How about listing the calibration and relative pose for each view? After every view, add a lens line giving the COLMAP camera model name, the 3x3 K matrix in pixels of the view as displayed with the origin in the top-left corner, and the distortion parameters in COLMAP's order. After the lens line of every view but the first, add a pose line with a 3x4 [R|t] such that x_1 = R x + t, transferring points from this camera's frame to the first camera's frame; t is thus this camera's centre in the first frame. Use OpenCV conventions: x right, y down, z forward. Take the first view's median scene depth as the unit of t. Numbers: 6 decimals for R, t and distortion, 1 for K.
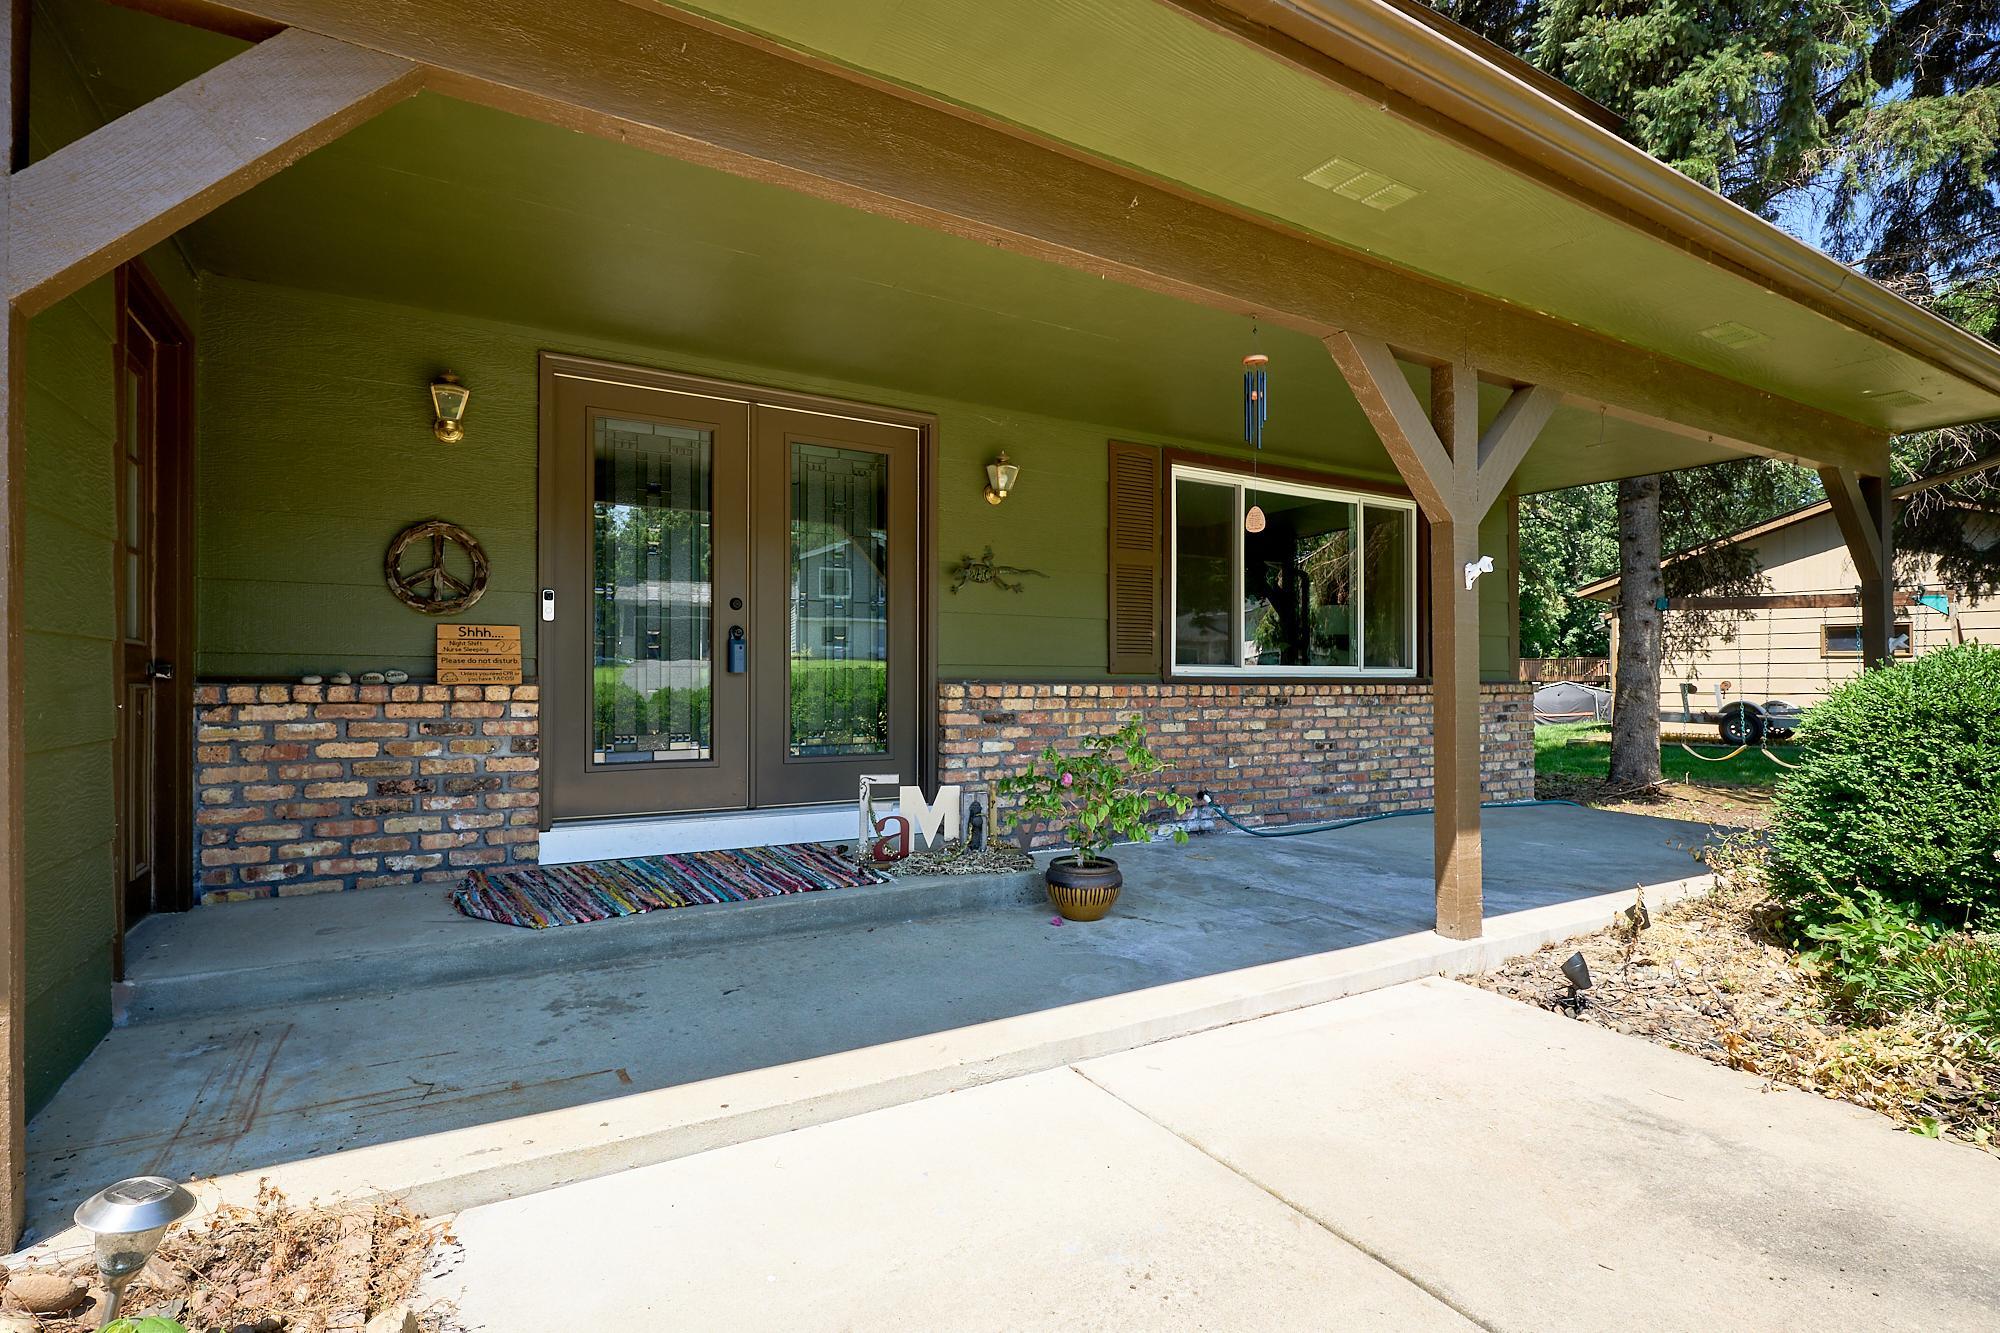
lens RADIAL K [[927.0, 0, 984.2], [0, 927.0, 689.6], [0, 0, 1]] dist [-0.003204, 0.000459]
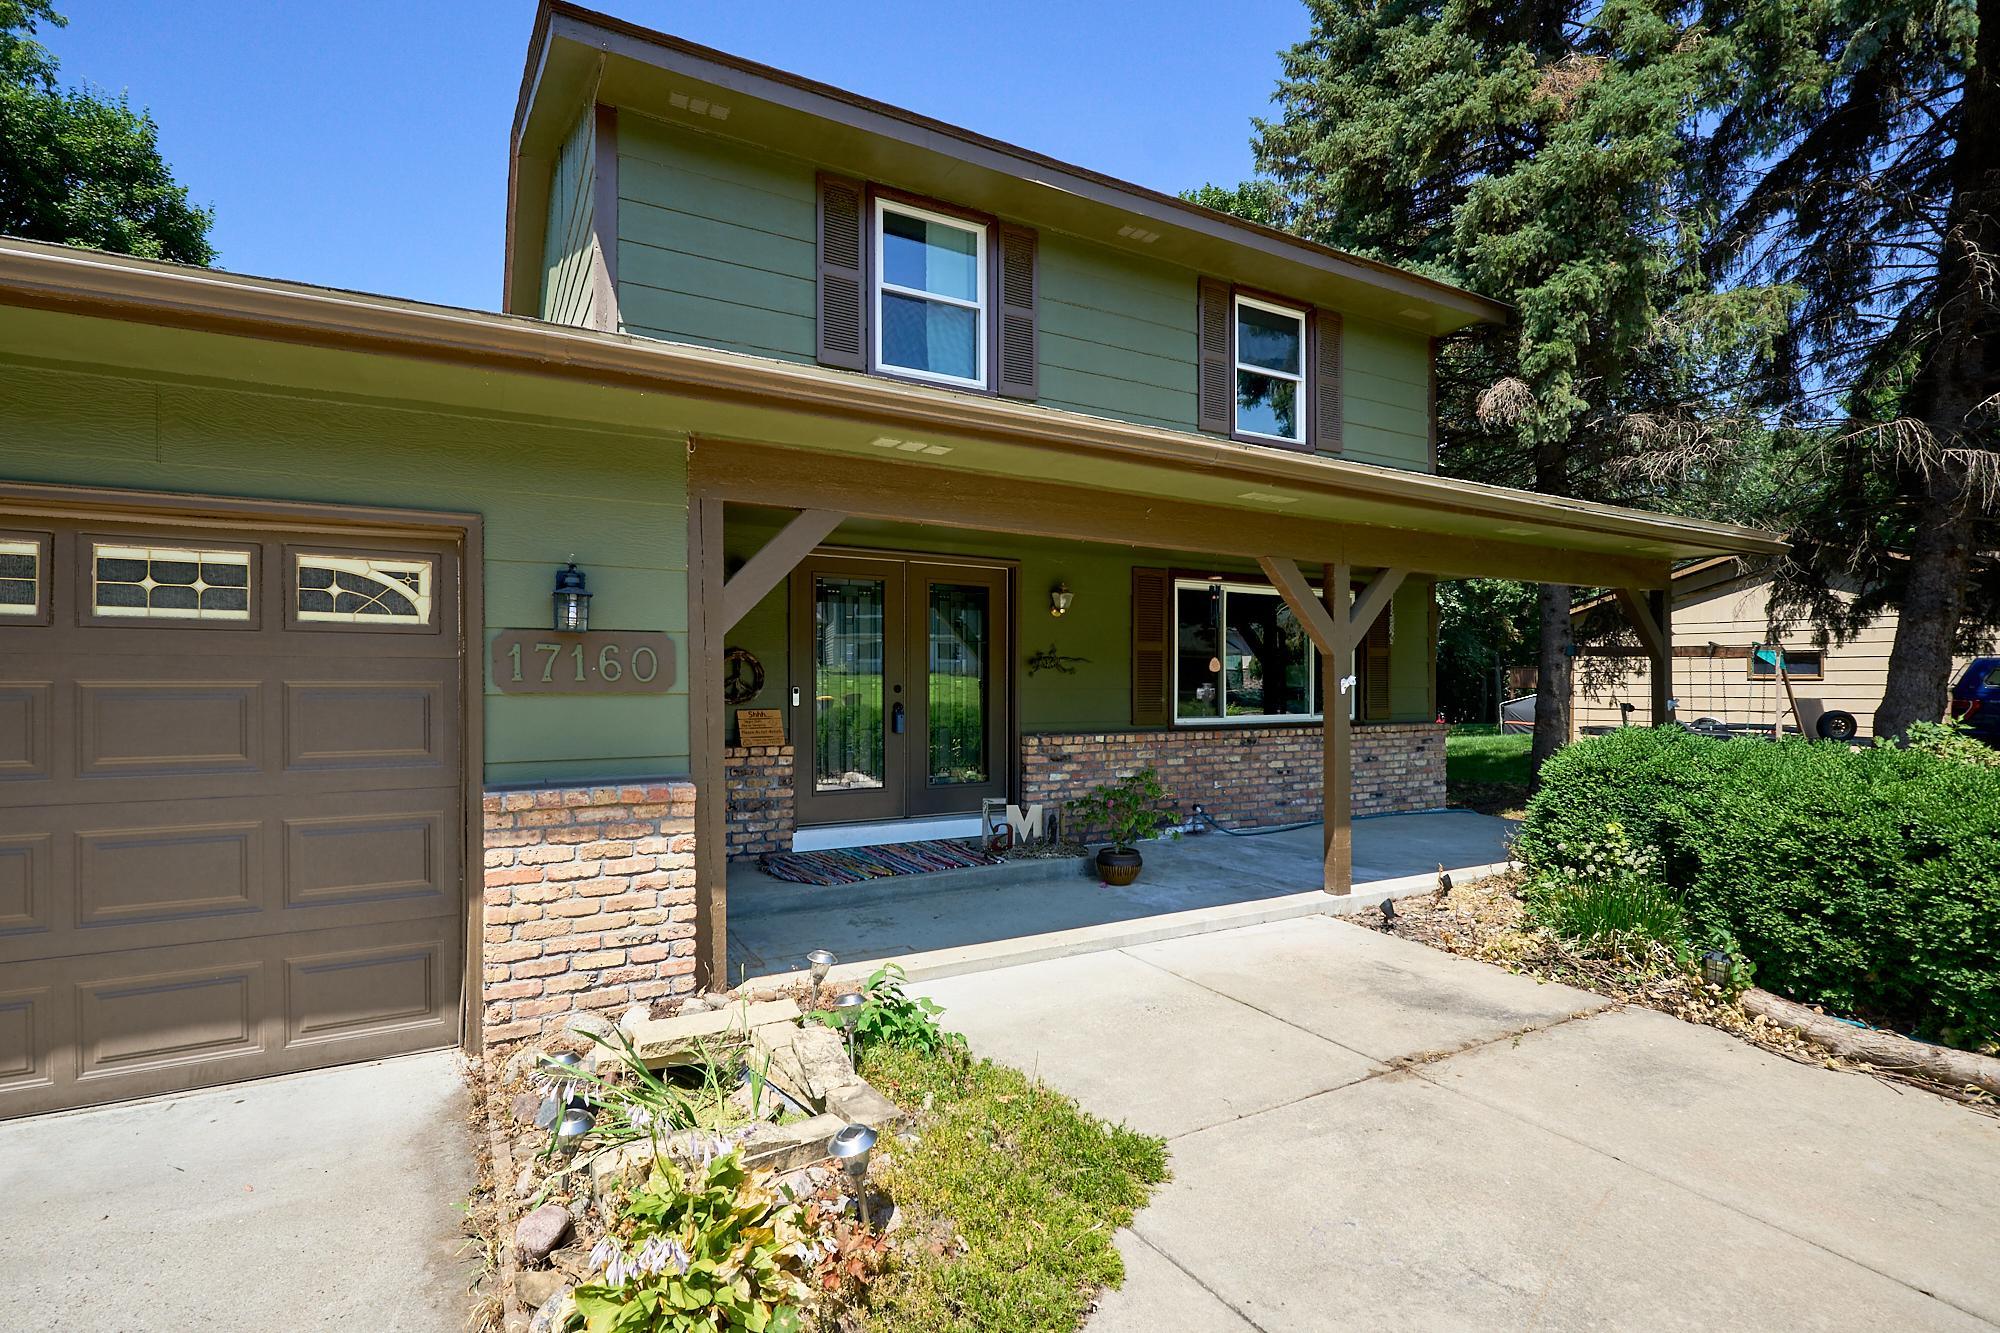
lens RADIAL K [[927.0, 0, 983.2], [0, 927.0, 682.9], [0, 0, 1]] dist [-0.003204, 0.000459]
pose [[0.999844, -0.001664, -0.017578, -0.103258], [0.001591, 0.999990, -0.004186, -0.106441], [0.017585, 0.004157, 0.999837, -0.649675]]
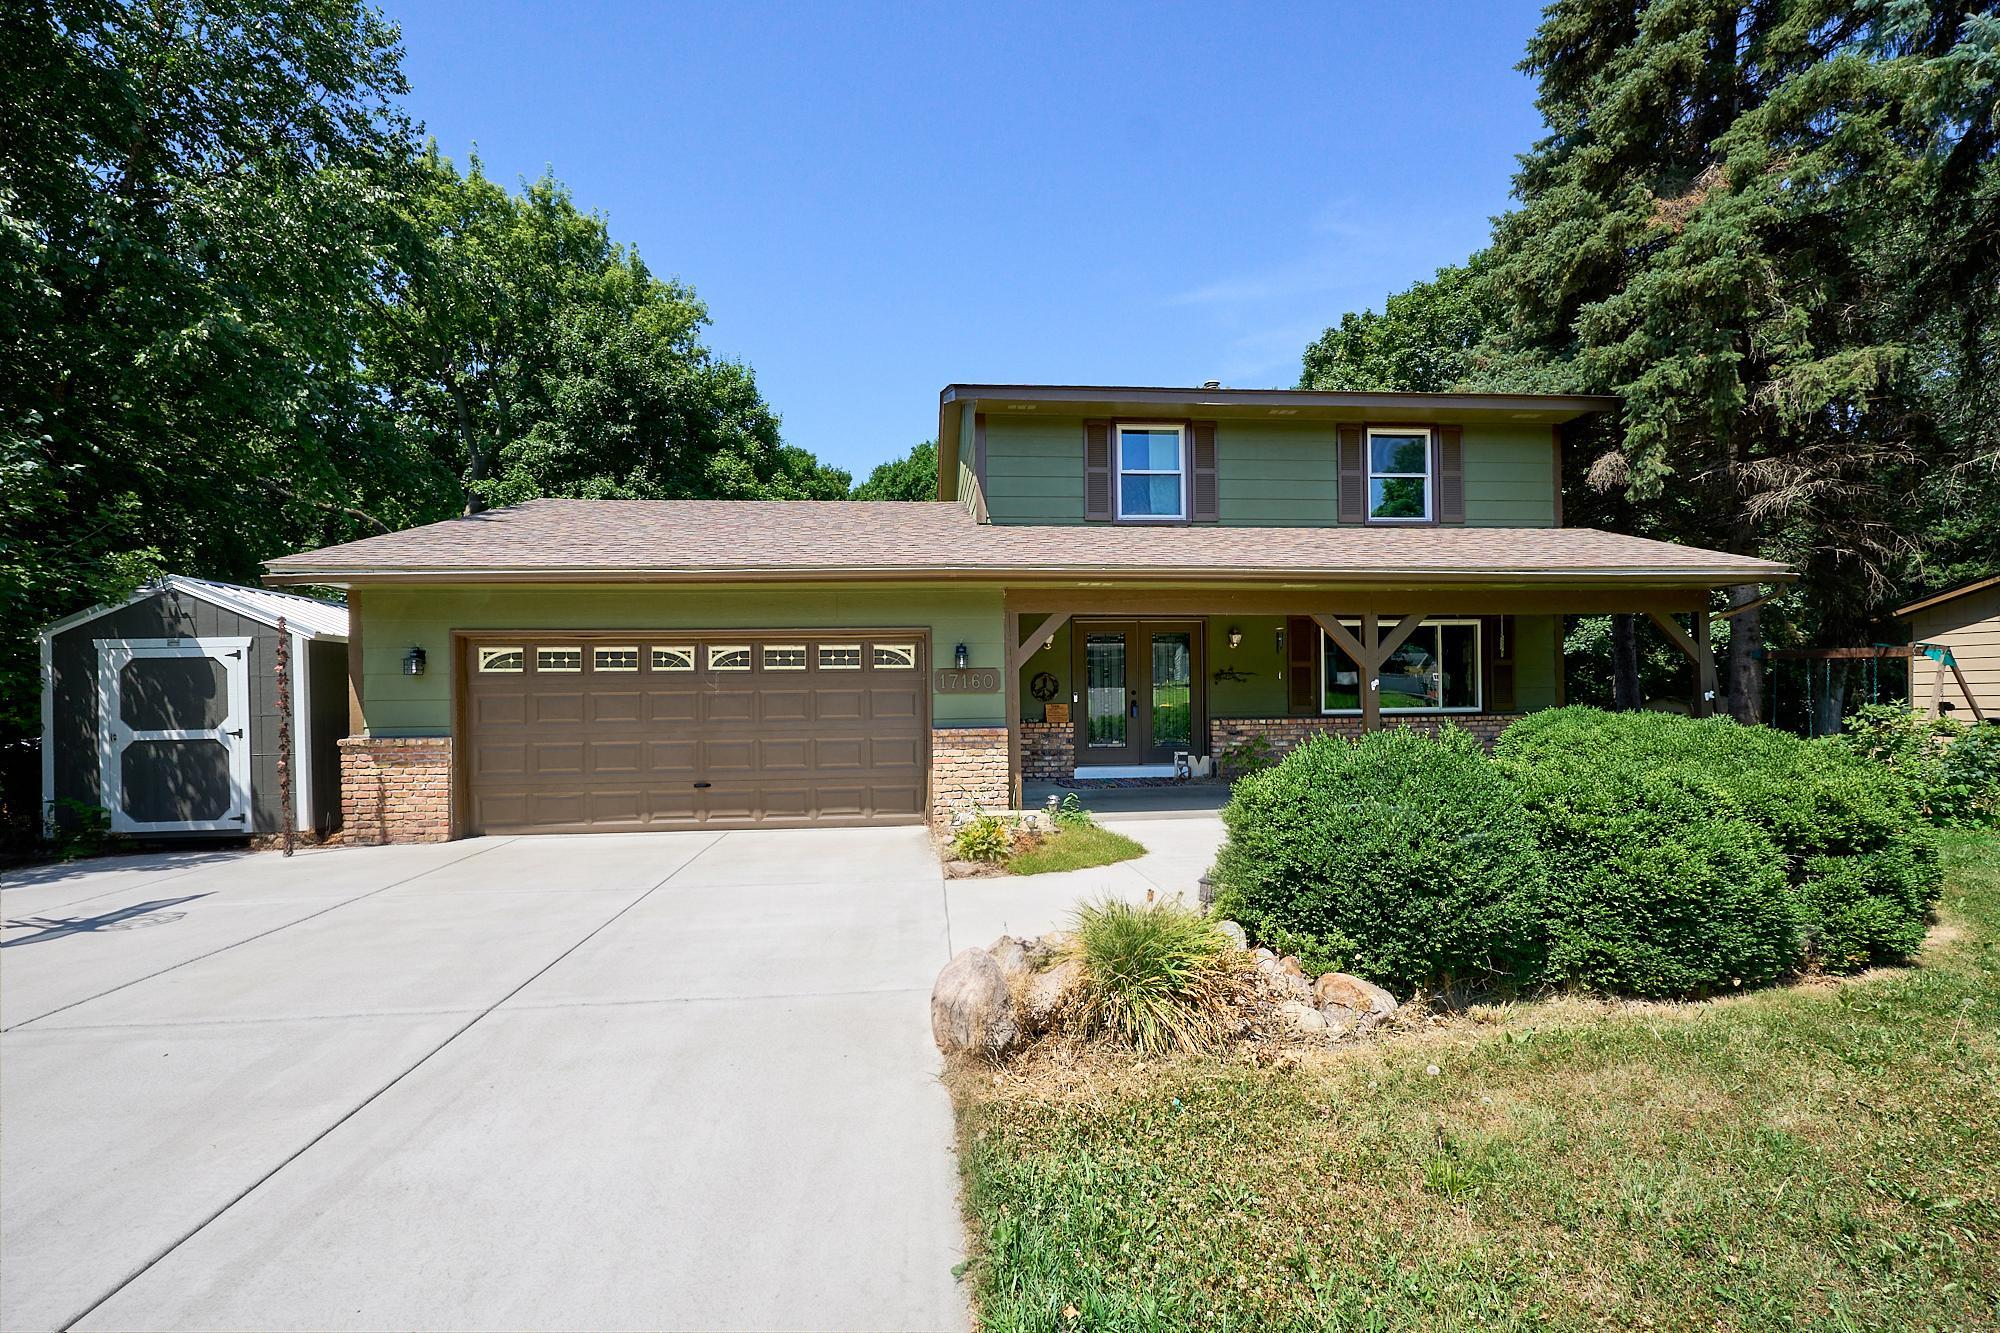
lens RADIAL K [[927.0, 0, 984.3], [0, 927.0, 671.7], [0, 0, 1]] dist [-0.003204, 0.000459]
pose [[0.900646, -0.026923, -0.433719, 0.620433], [0.011899, 0.999233, -0.037319, -0.061878], [0.434391, 0.028451, 0.900275, -1.973173]]
